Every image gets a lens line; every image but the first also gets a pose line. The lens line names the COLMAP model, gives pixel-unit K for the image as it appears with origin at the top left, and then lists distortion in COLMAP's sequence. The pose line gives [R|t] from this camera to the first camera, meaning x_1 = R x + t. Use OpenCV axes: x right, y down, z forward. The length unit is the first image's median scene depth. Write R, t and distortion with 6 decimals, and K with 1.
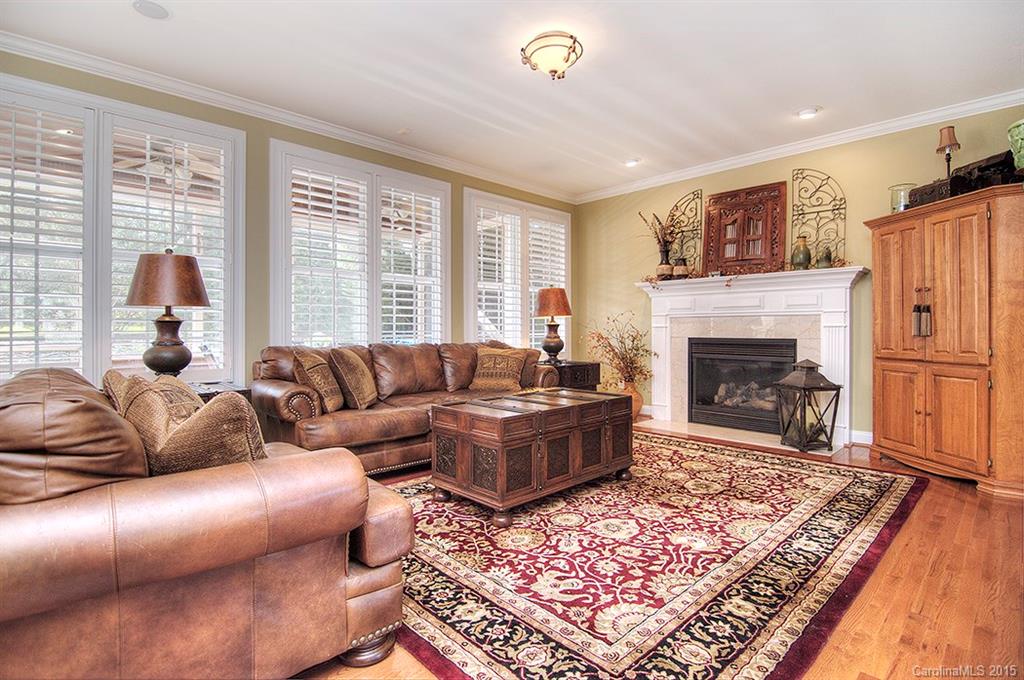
lens RADIAL K [[498.0, 0, 508.3], [0, 498.0, 329.5], [0, 0, 1]] dist [-0.015407, -0.003517]
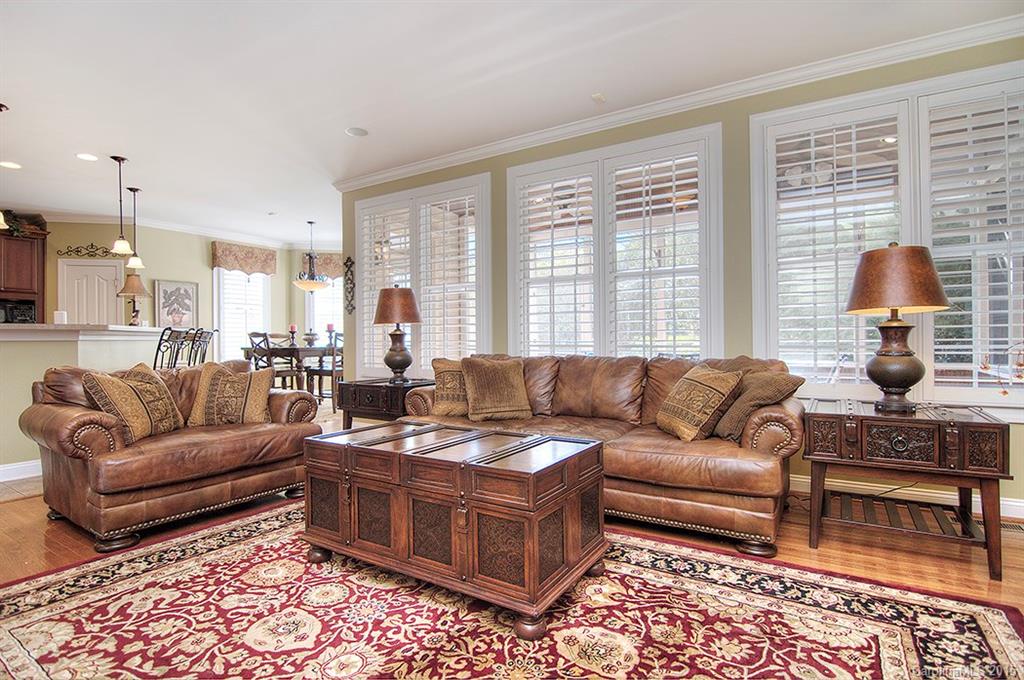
lens RADIAL K [[498.0, 0, 509.3], [0, 498.0, 343.6], [0, 0, 1]] dist [-0.015407, -0.003517]
pose [[0.249990, 0.010577, -0.968191, 1.023249], [0.007713, 0.999887, 0.012915, -0.006101], [0.968218, -0.010696, 0.249880, 1.218070]]
